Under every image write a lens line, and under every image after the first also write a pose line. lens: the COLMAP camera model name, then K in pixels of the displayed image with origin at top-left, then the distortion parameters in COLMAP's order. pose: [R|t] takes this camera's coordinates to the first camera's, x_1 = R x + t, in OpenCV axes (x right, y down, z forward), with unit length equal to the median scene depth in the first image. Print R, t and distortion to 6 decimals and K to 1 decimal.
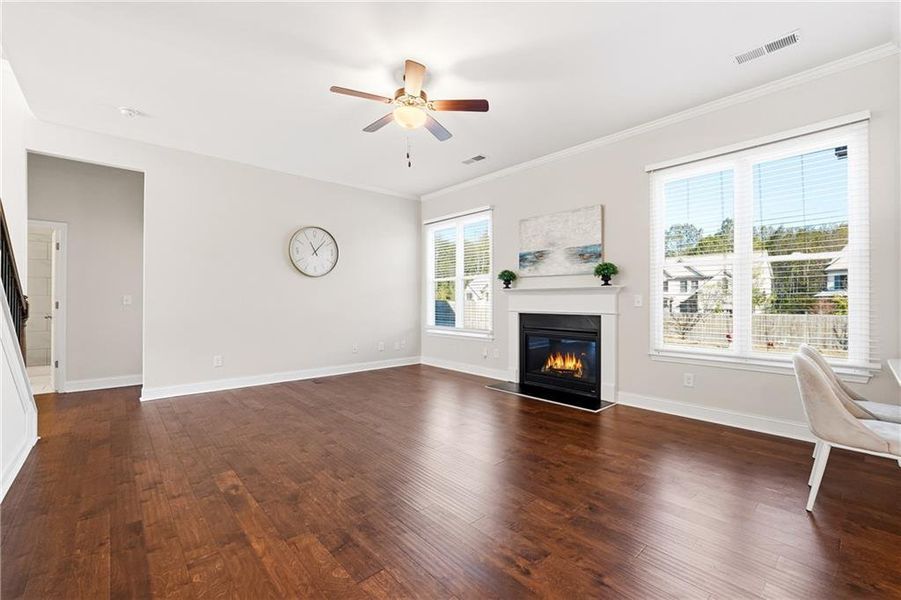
lens RADIAL K [[386.8, 0, 451.9], [0, 386.8, 302.1], [0, 0, 1]] dist [-0.003699, -0.000509]
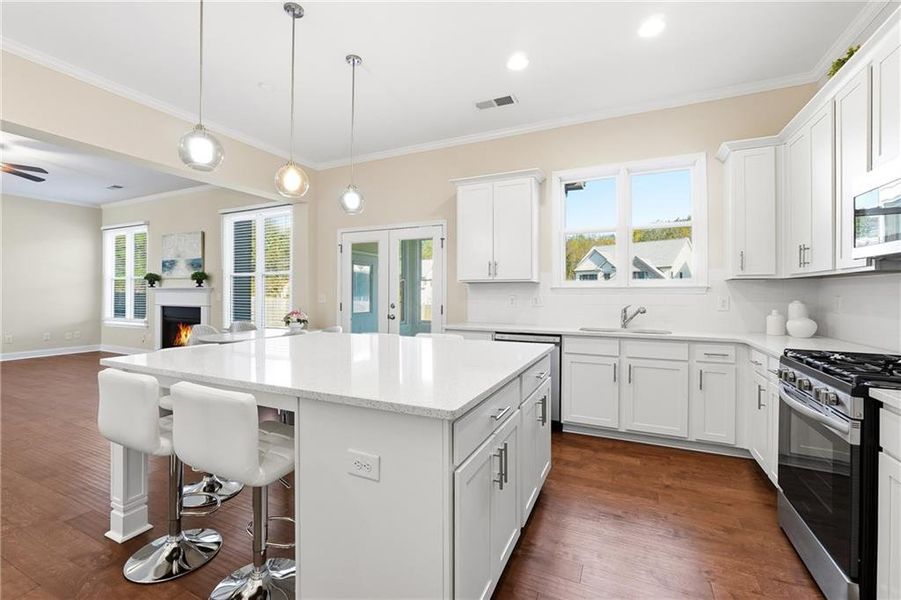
lens RADIAL K [[386.8, 0, 441.8], [0, 386.8, 297.4], [0, 0, 1]] dist [-0.003699, -0.000509]
pose [[0.923346, -0.002966, 0.383957, 0.547811], [0.000424, 0.999977, 0.006705, -0.009049], [-0.383968, -0.006028, 0.923327, -0.583284]]
